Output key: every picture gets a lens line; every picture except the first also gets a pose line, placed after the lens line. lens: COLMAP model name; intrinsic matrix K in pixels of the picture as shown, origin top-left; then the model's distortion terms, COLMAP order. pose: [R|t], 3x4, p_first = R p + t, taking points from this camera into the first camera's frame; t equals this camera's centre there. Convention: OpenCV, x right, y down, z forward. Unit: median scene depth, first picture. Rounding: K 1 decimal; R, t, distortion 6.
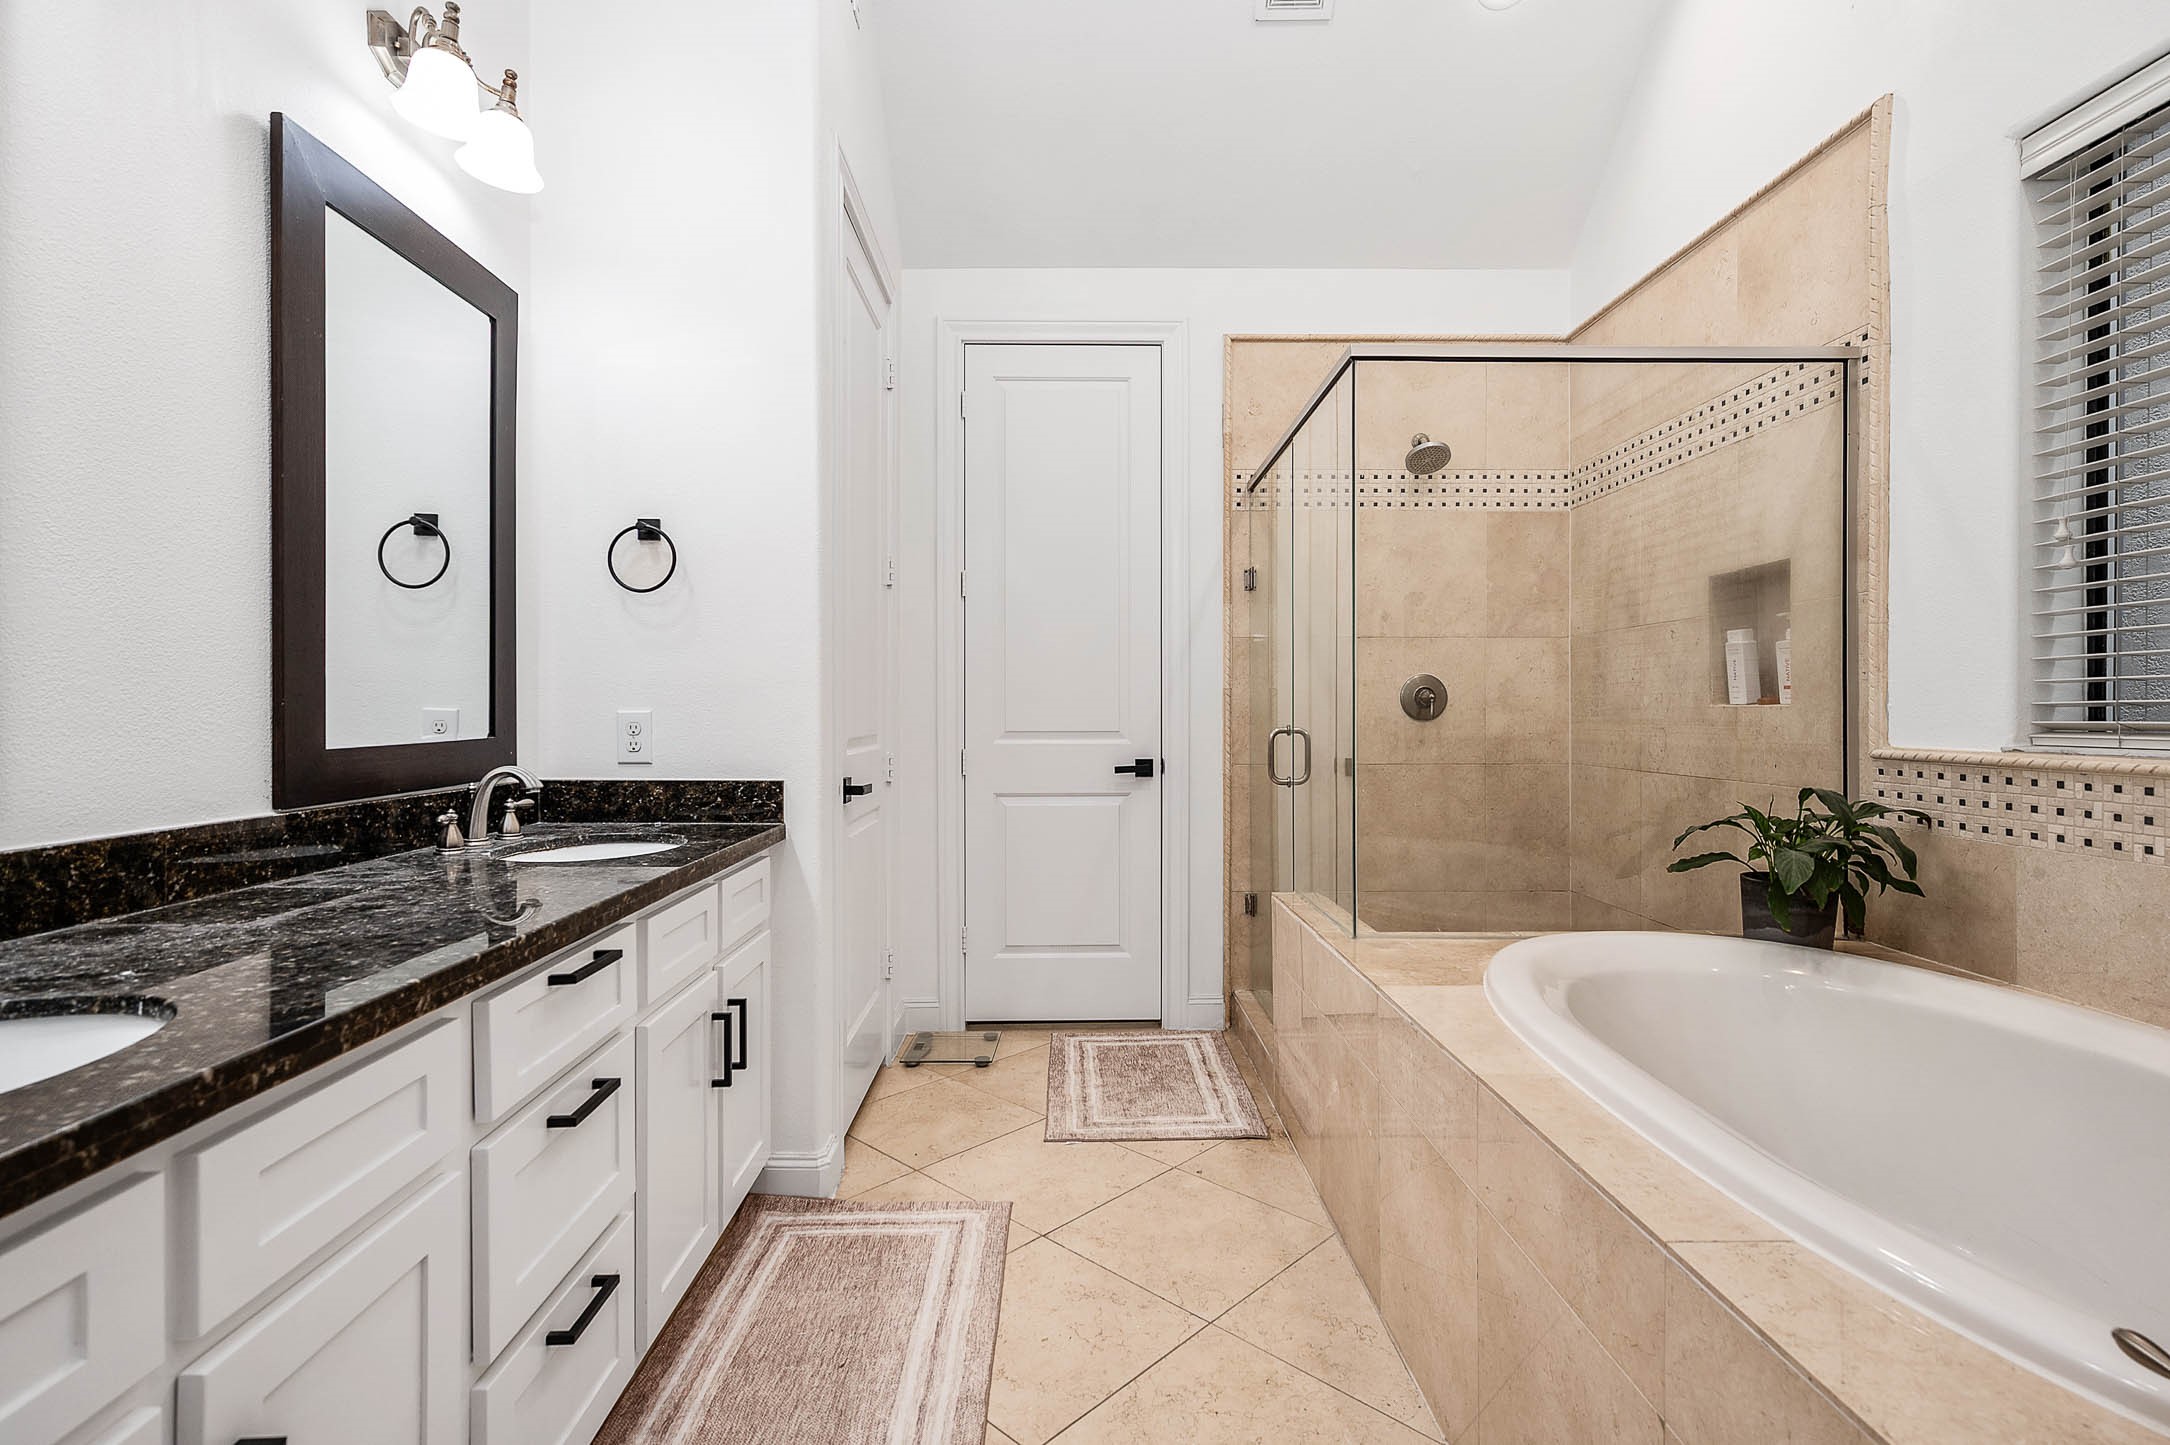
lens RADIAL K [[1014.8, 0, 1087.6], [0, 1014.8, 714.7], [0, 0, 1]] dist [0.021424, 0.001818]
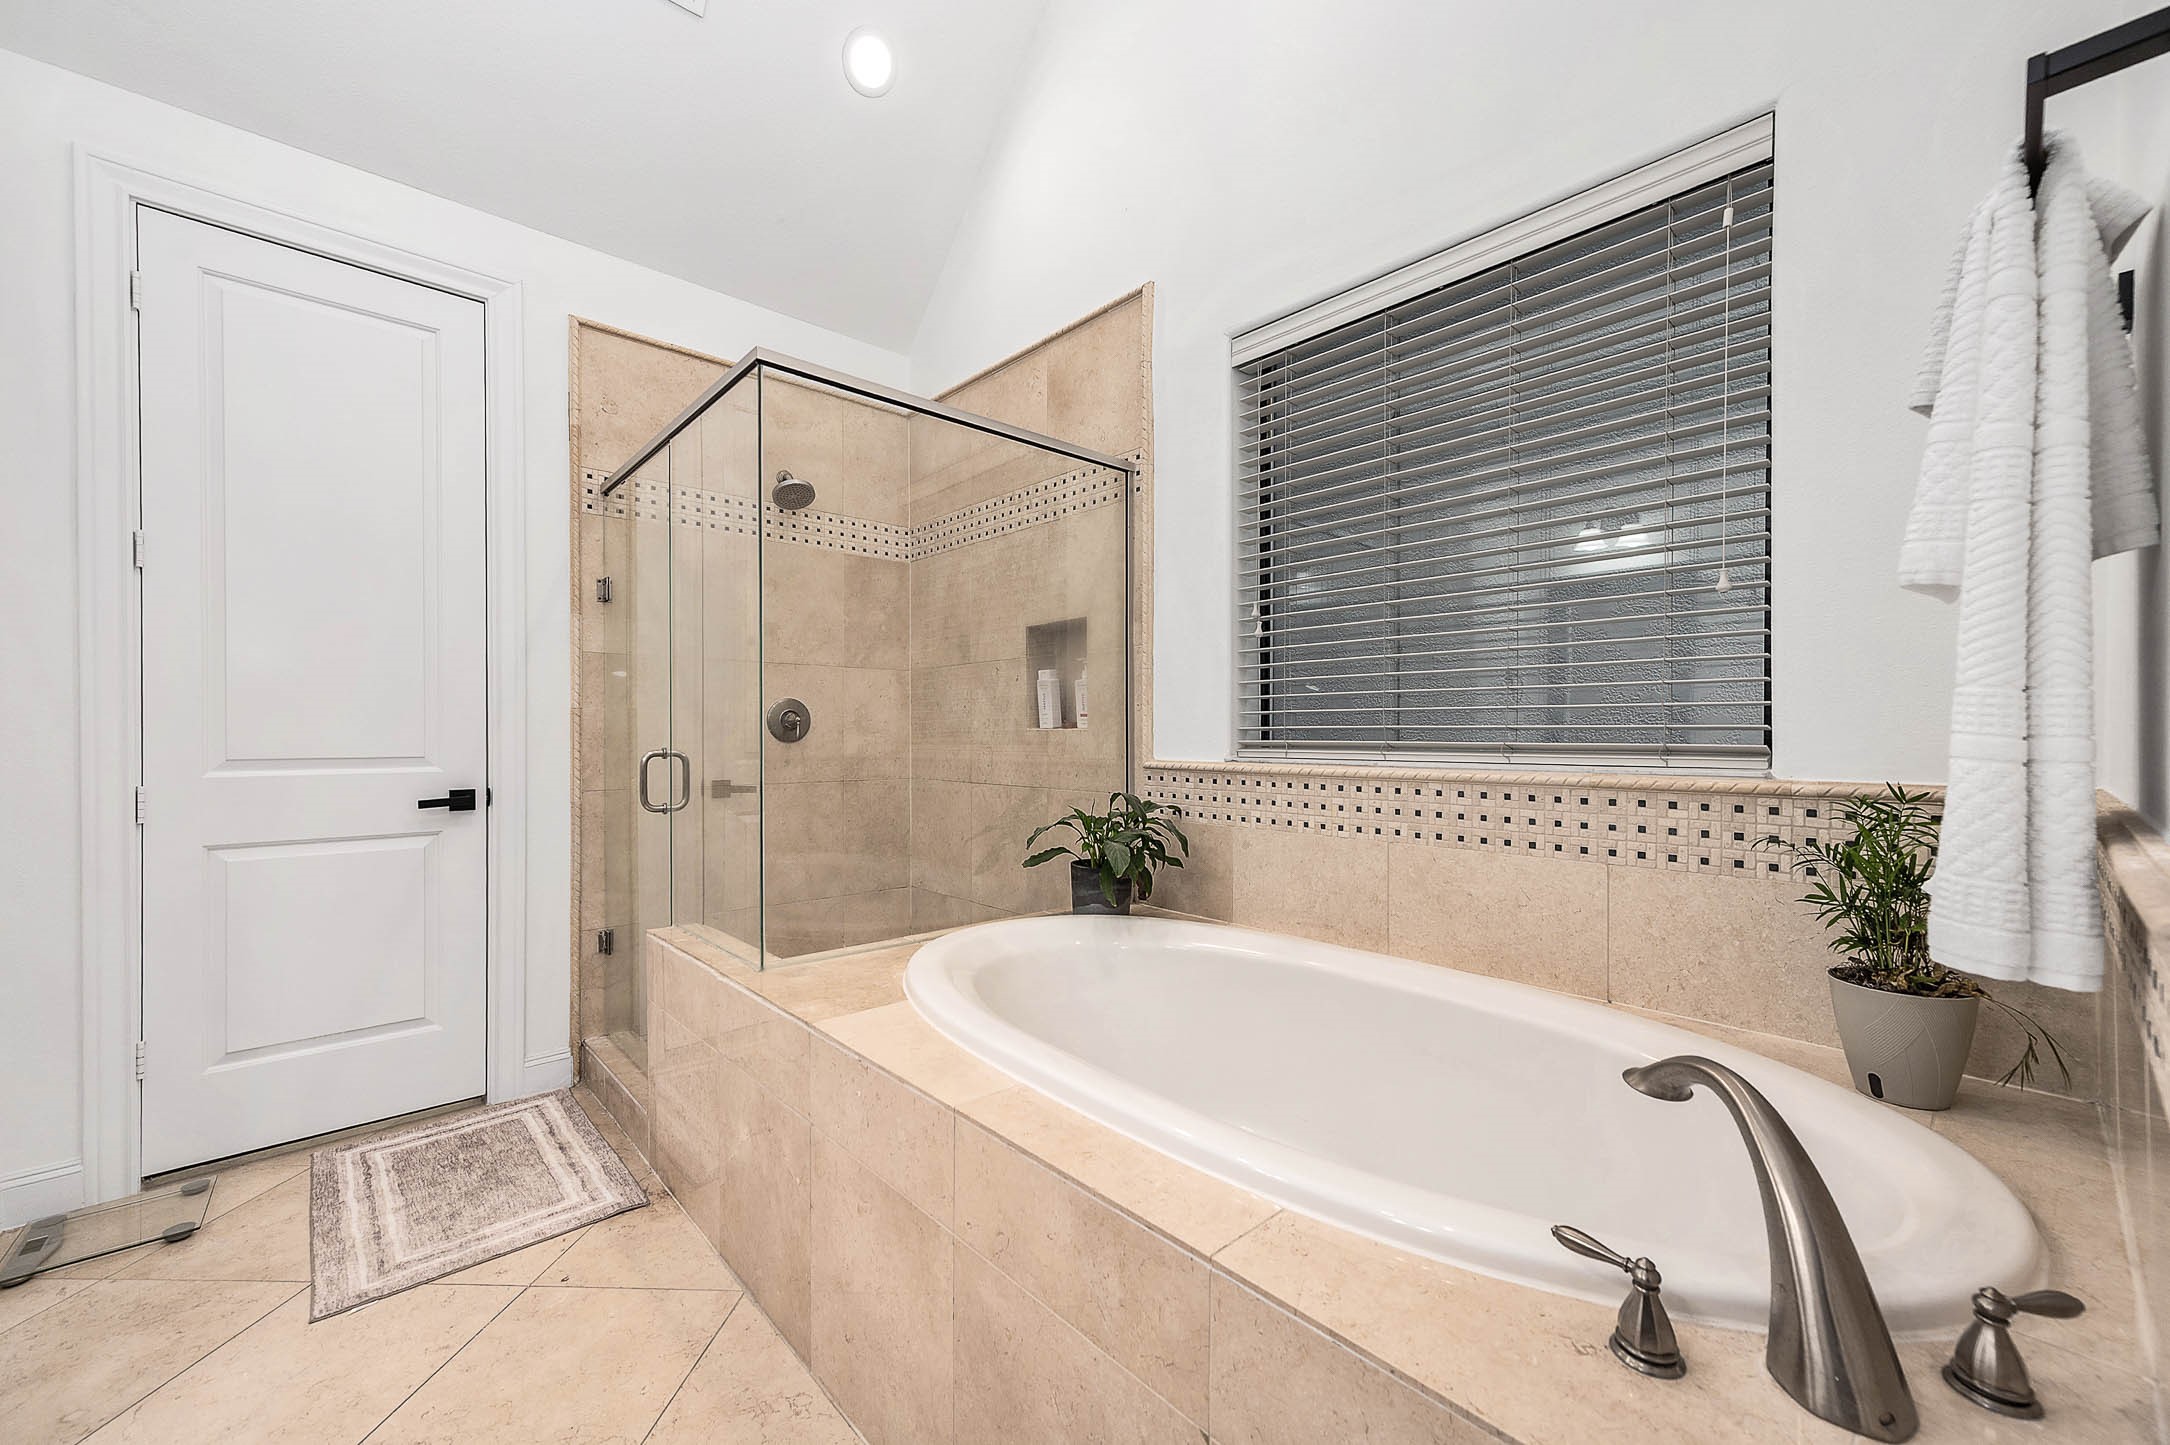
lens RADIAL K [[858.3, 0, 1082.7], [0, 858.3, 737.6], [0, 0, 1]] dist [0.012501, 0.001054]
pose [[0.756136, -0.000873, 0.654414, -0.036797], [0.000781, 1.000000, 0.000432, 0.001160], [-0.654414, 0.000184, 0.756137, 0.188219]]
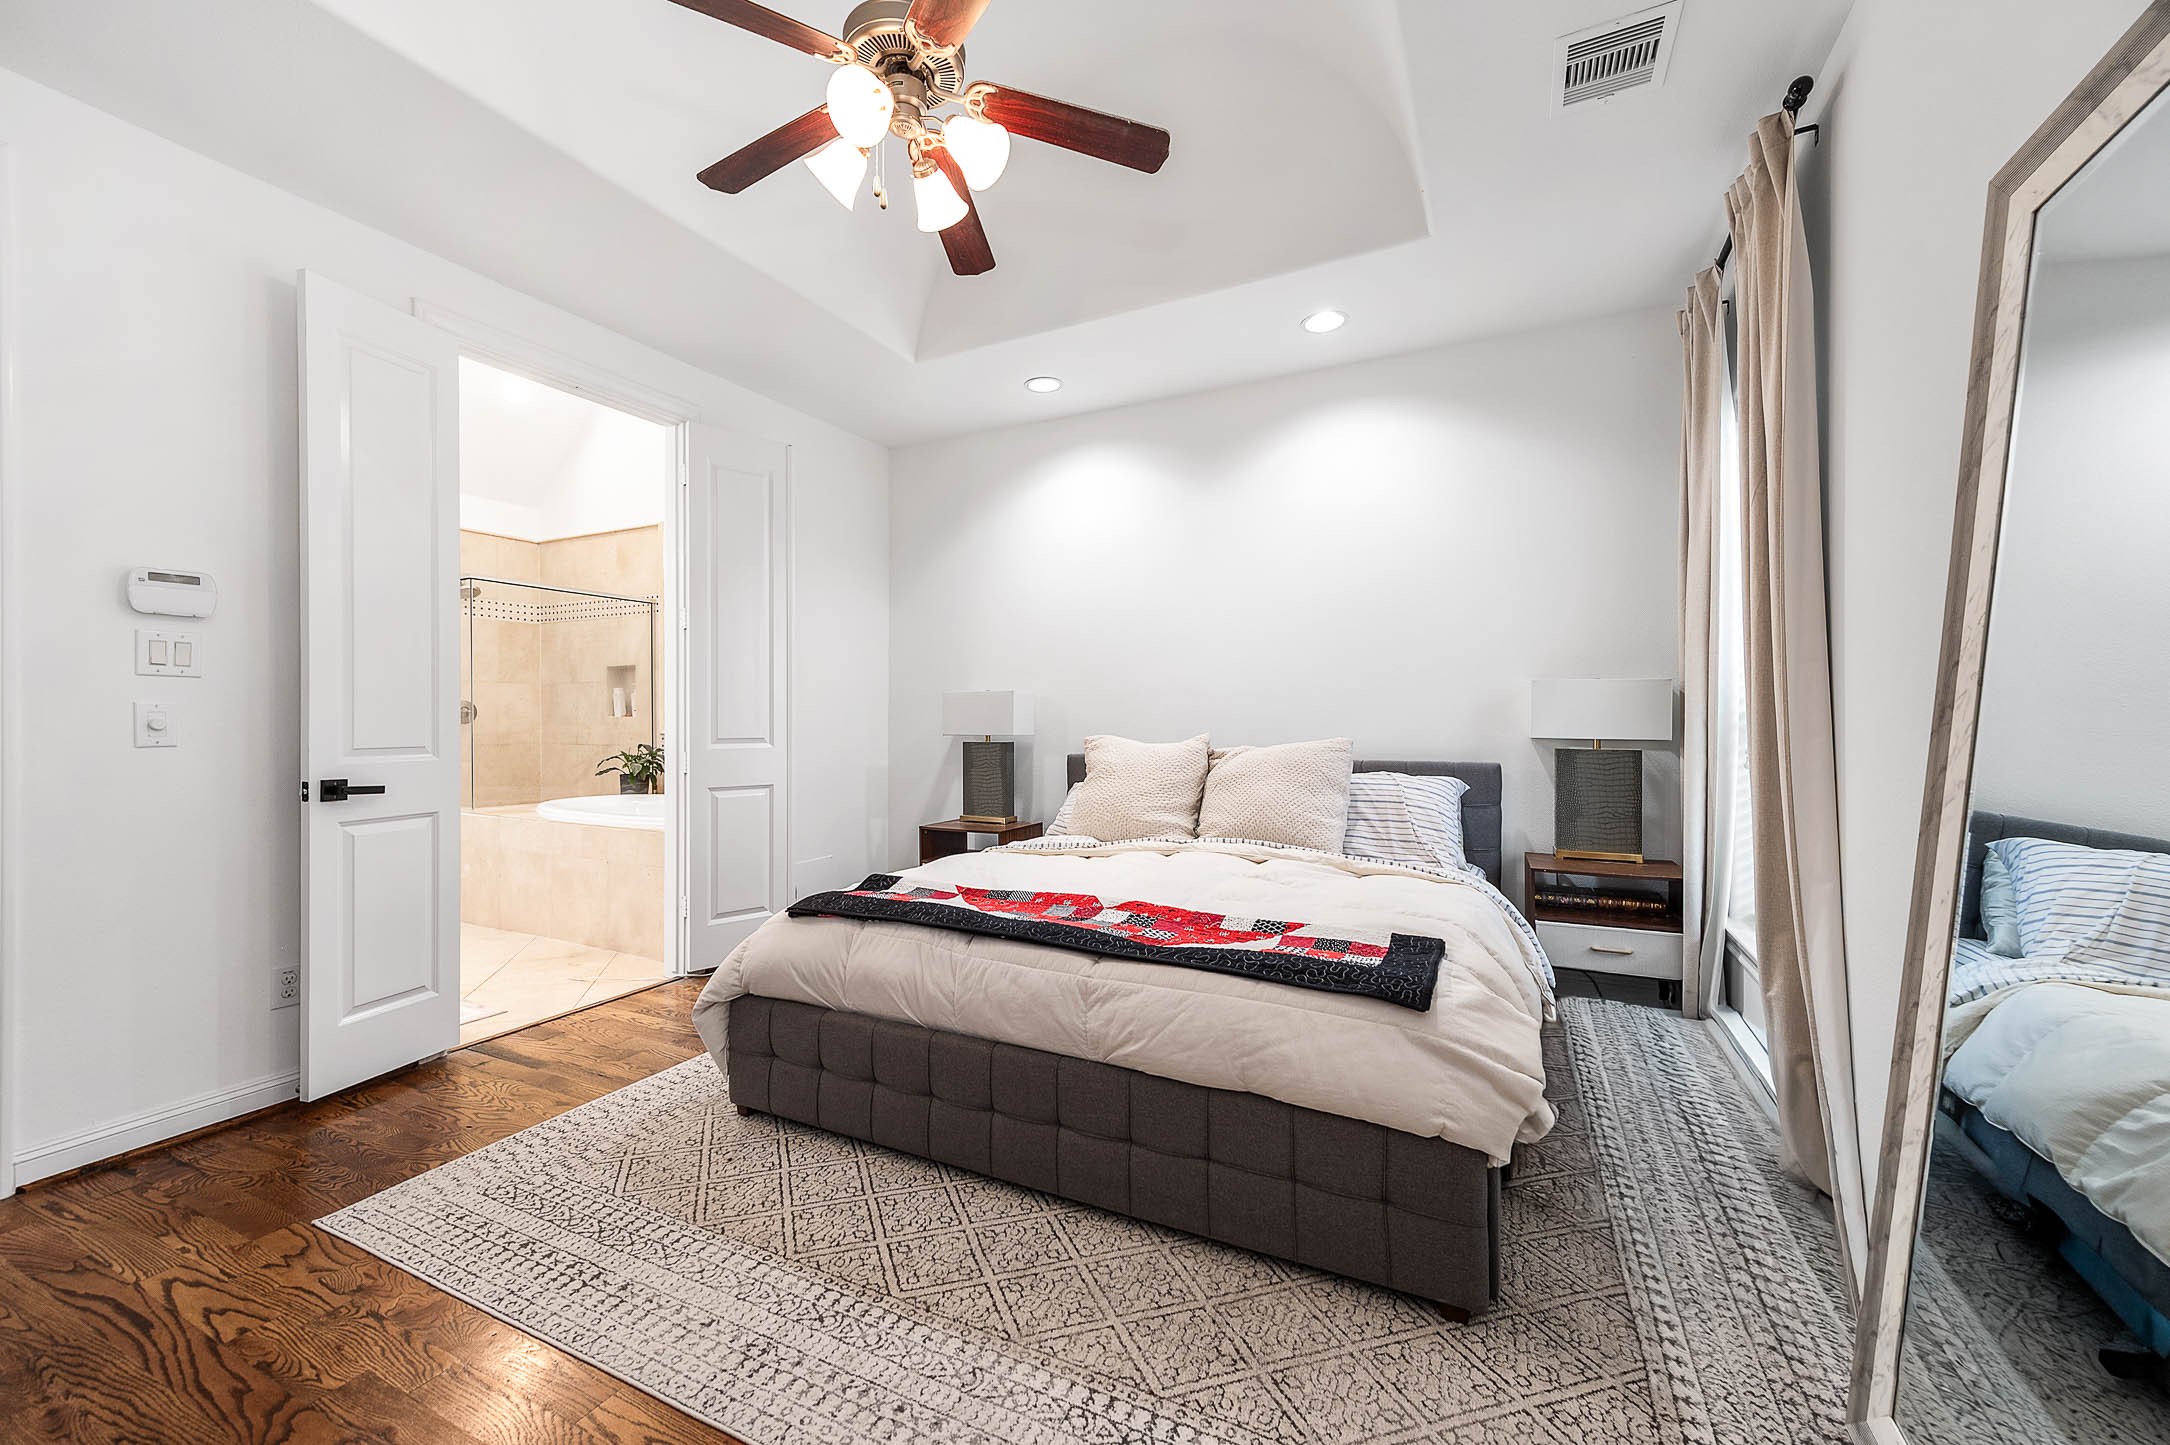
lens RADIAL K [[858.3, 0, 1080.8], [0, 858.3, 724.8], [0, 0, 1]] dist [0.012501, 0.001054]
pose [[0.479679, -0.003958, 0.877435, -0.855596], [0.000994, 0.999992, 0.003968, 0.003949], [-0.877444, -0.001031, 0.479679, -1.284637]]
